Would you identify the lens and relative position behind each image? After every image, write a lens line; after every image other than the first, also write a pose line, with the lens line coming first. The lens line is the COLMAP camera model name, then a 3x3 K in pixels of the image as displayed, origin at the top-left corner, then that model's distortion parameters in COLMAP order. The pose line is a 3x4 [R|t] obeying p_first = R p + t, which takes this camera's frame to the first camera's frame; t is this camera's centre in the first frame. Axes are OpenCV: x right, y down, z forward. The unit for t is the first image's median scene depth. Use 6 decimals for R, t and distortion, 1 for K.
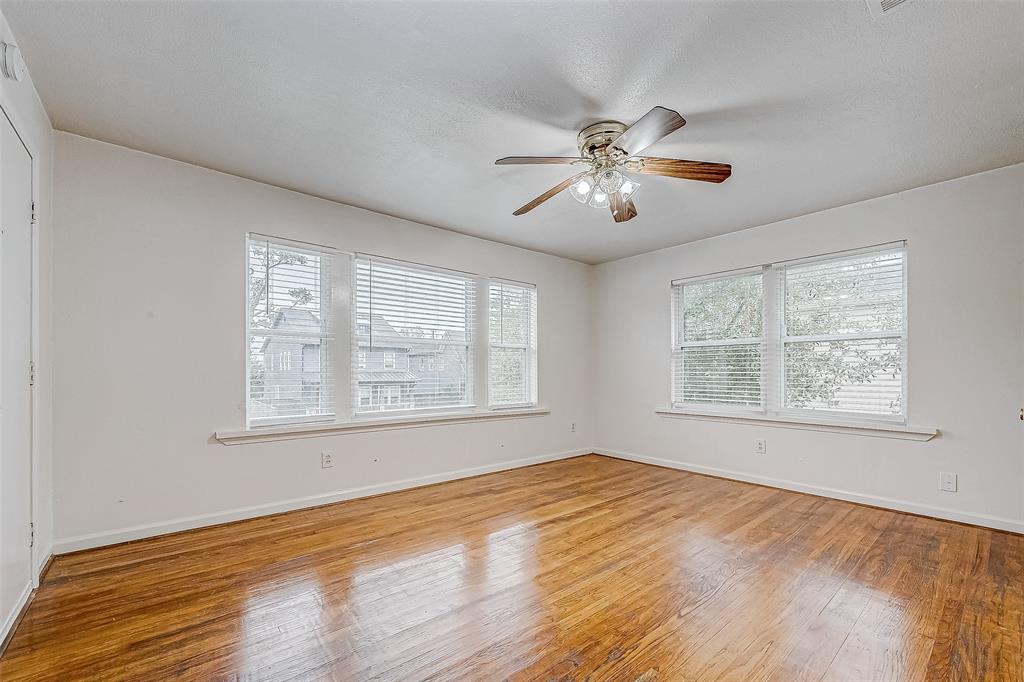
lens RADIAL K [[410.5, 0, 526.0], [0, 410.5, 368.6], [0, 0, 1]] dist [0.001319, -0.000696]
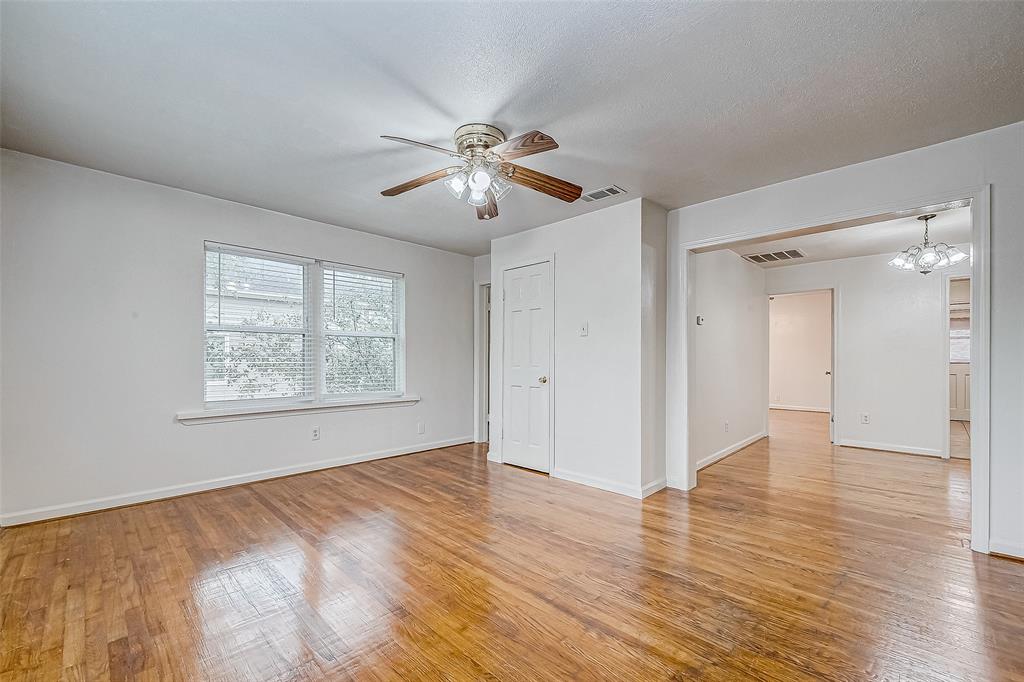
lens RADIAL K [[410.5, 0, 493.4], [0, 410.5, 362.6], [0, 0, 1]] dist [0.001319, -0.000696]
pose [[-0.059254, 0.001057, 0.998242, -0.576738], [-0.008889, 0.999959, -0.001587, 0.005168], [-0.998203, -0.008968, -0.059243, 0.699589]]
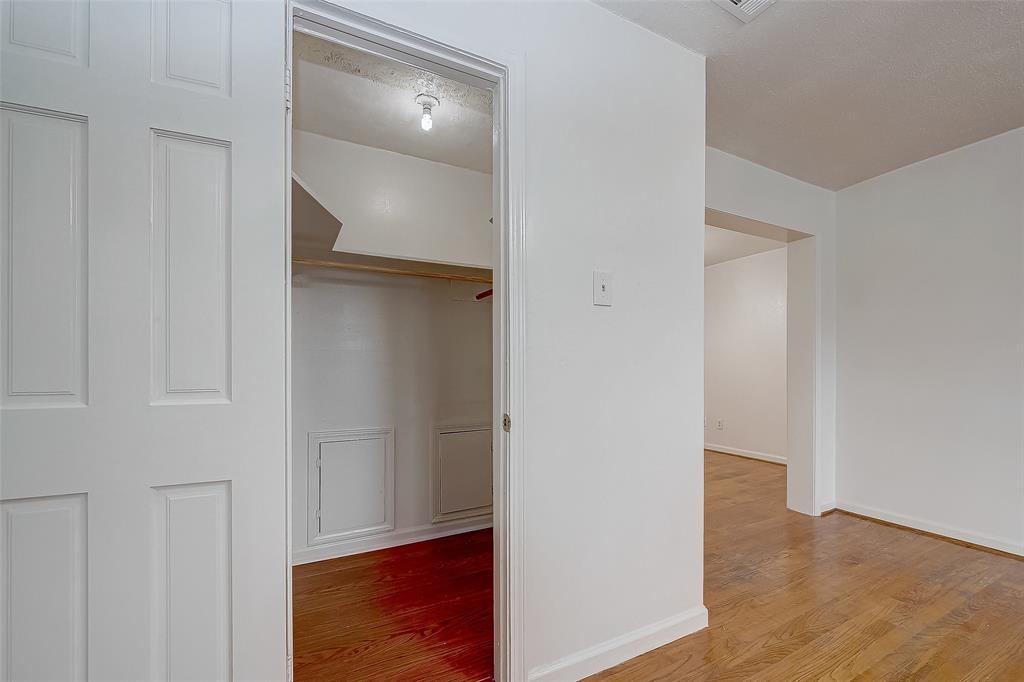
lens RADIAL K [[410.5, 0, 516.8], [0, 410.5, 367.3], [0, 0, 1]] dist [0.001319, -0.000696]
pose [[-0.974956, -0.000188, 0.222398, 0.497078], [-0.001180, 0.999990, -0.004327, -0.001983], [-0.222395, -0.004482, -0.974946, 0.853648]]
